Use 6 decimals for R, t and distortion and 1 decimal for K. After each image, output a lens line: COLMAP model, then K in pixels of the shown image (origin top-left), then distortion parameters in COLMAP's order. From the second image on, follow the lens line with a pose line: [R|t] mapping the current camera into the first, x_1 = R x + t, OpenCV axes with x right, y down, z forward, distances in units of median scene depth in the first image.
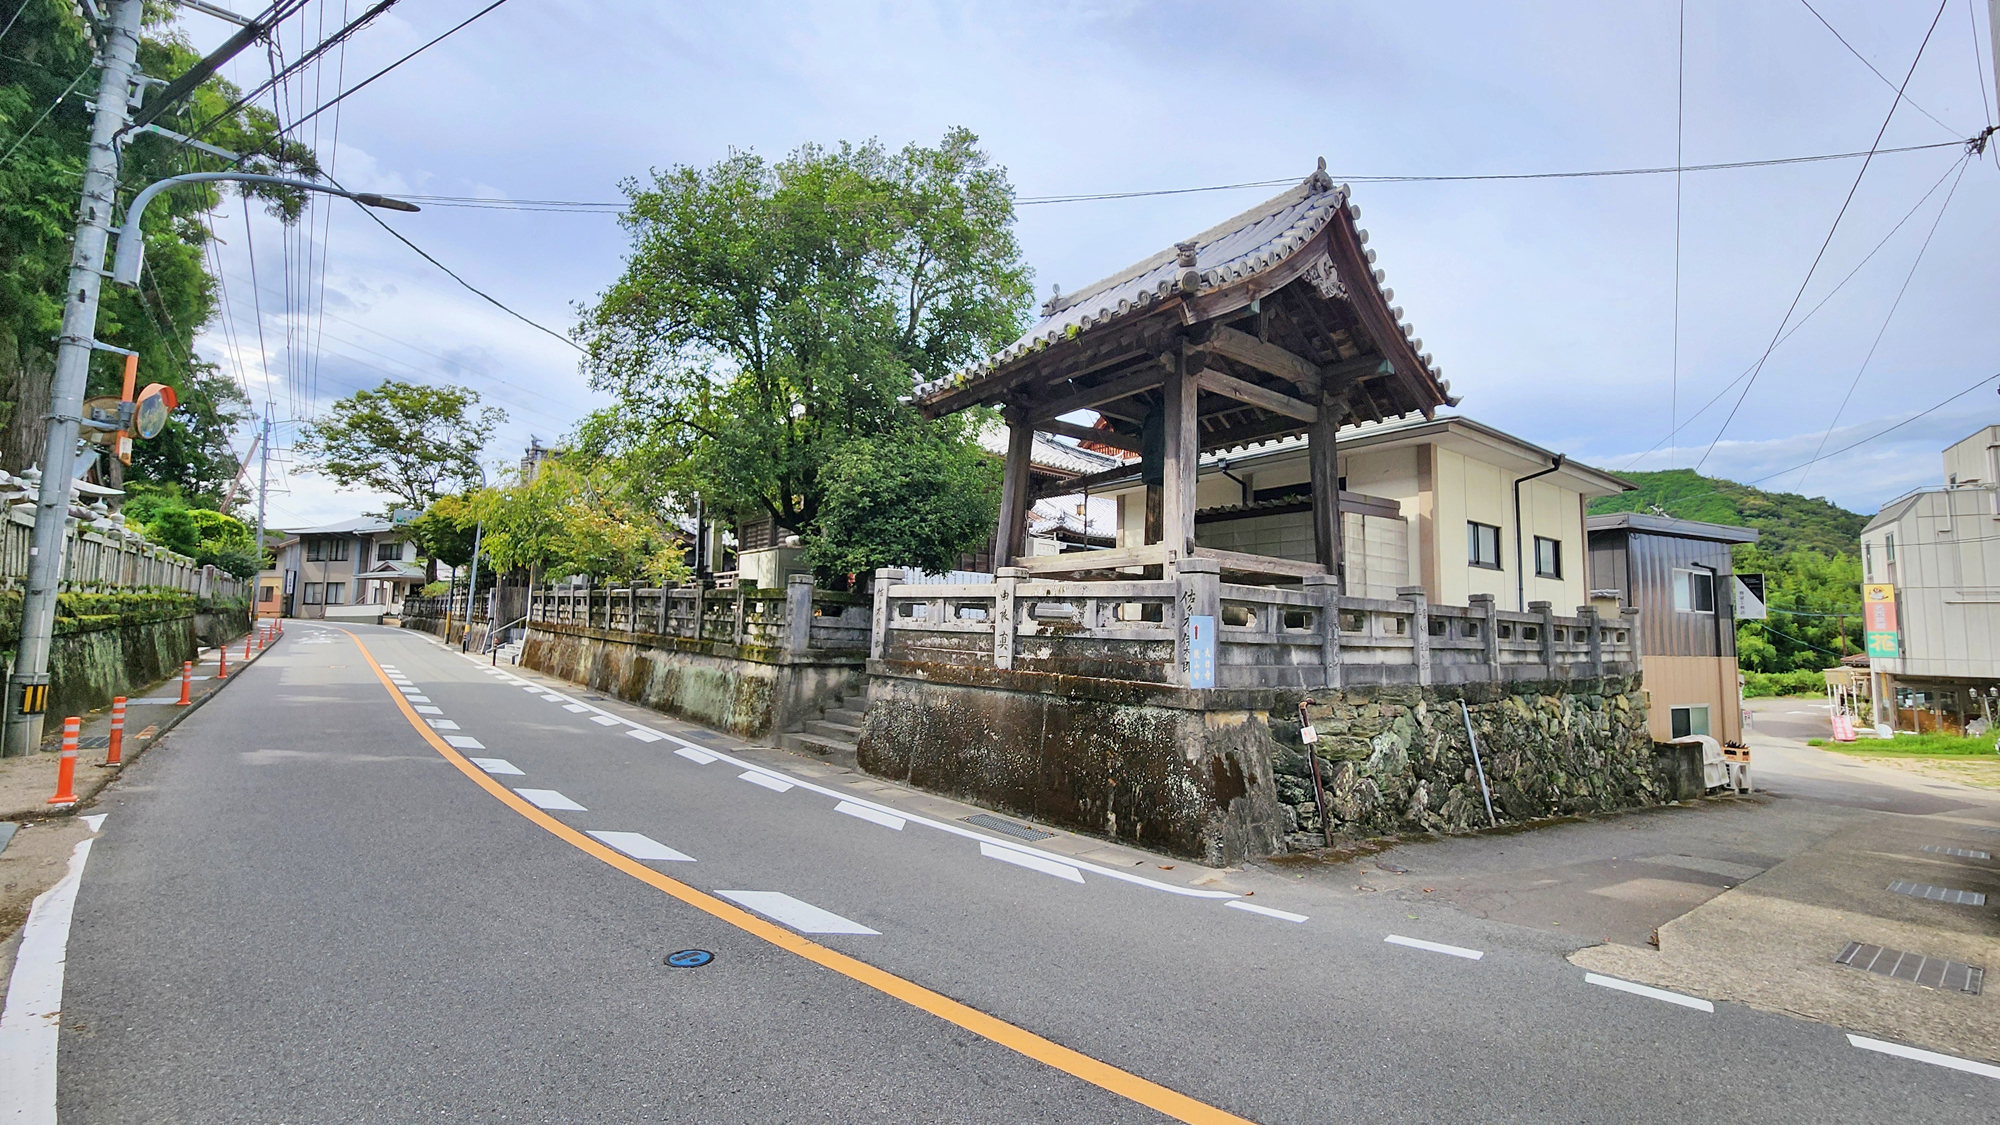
lens RADIAL K [[850.9, 0, 1000.1], [0, 850.9, 563.6], [0, 0, 1]] dist [0.002124, 0.000150]
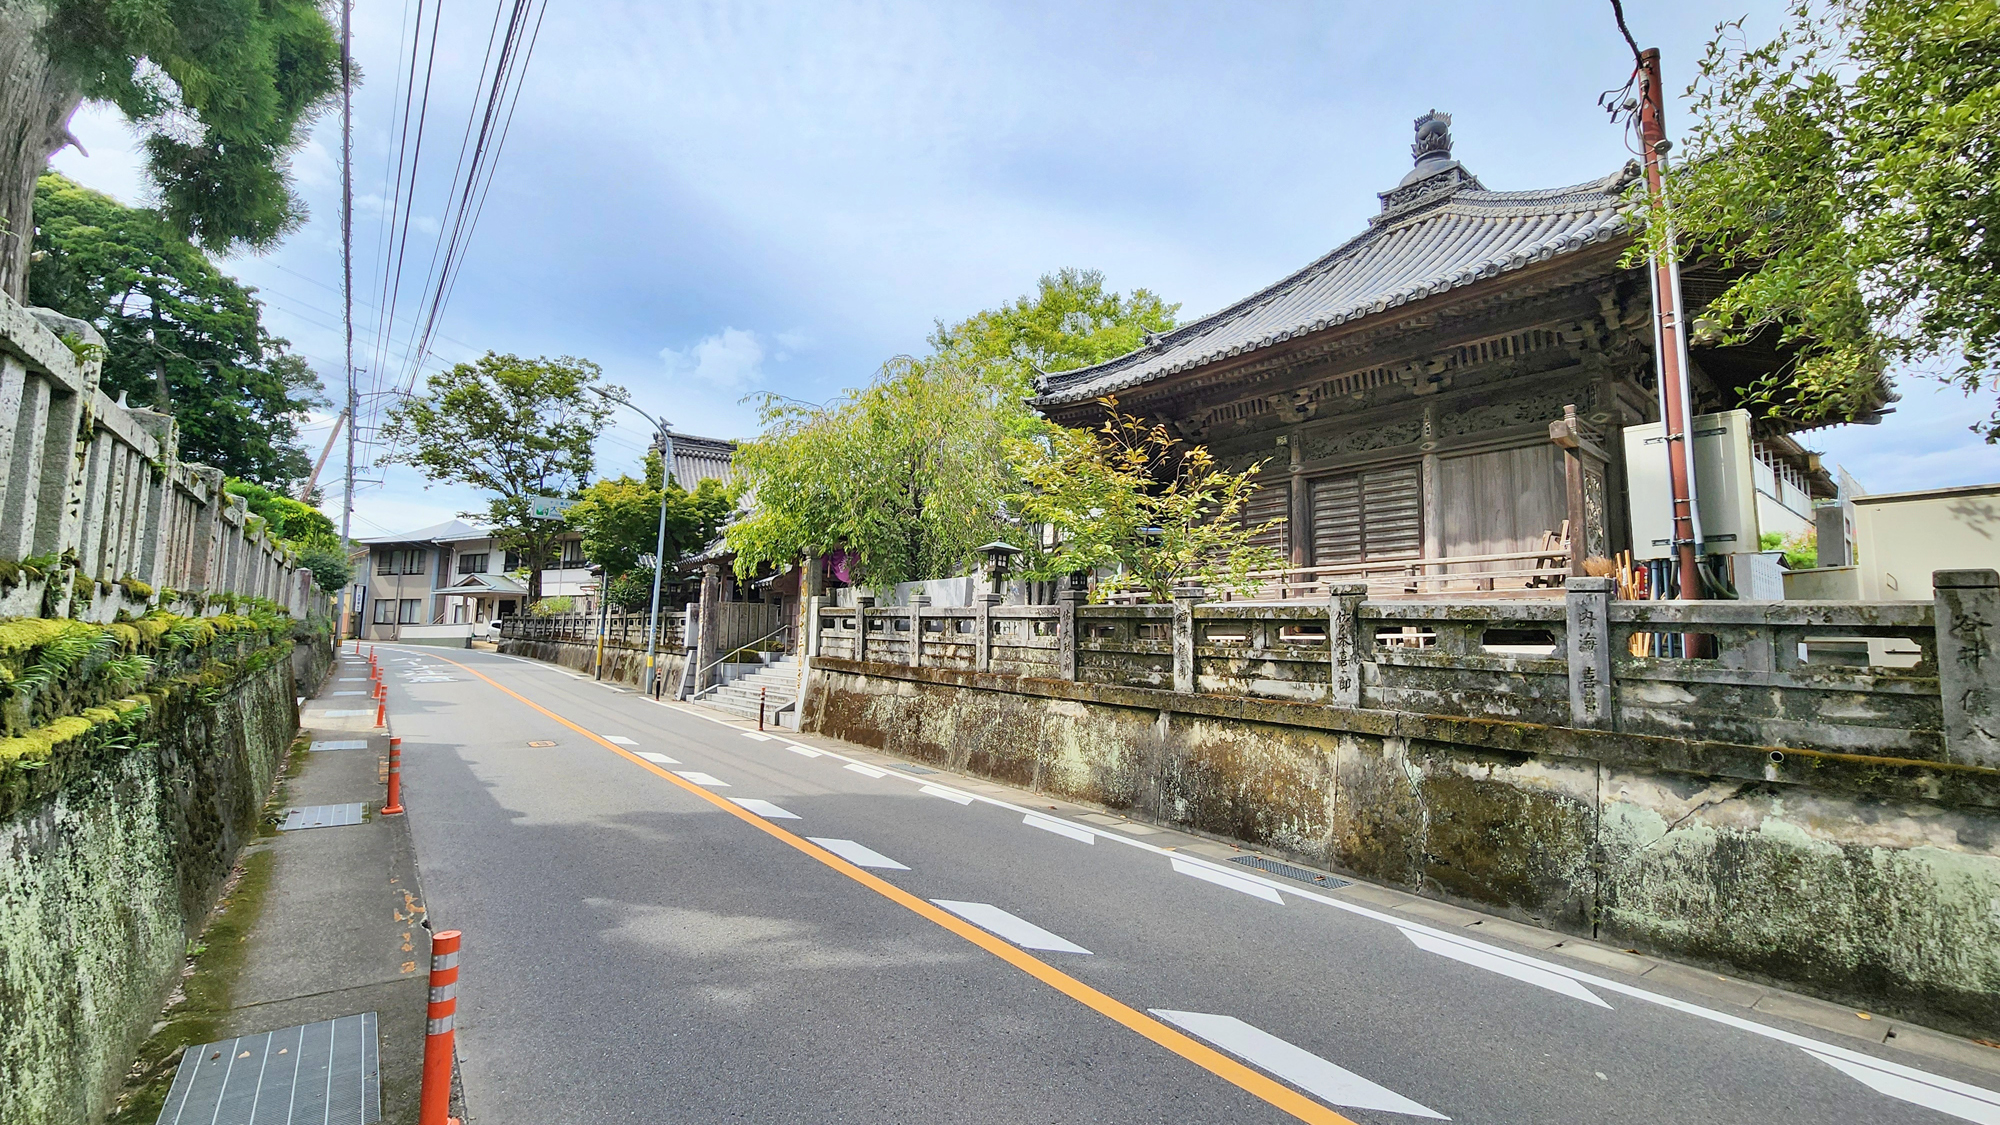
lens RADIAL K [[850.9, 0, 999.3], [0, 850.9, 559.2], [0, 0, 1]] dist [0.002124, 0.000150]
pose [[0.999497, -0.005218, -0.031281, -0.193865], [0.004466, 0.999701, -0.024058, 0.006371], [0.031397, 0.023906, 0.999221, 0.189344]]
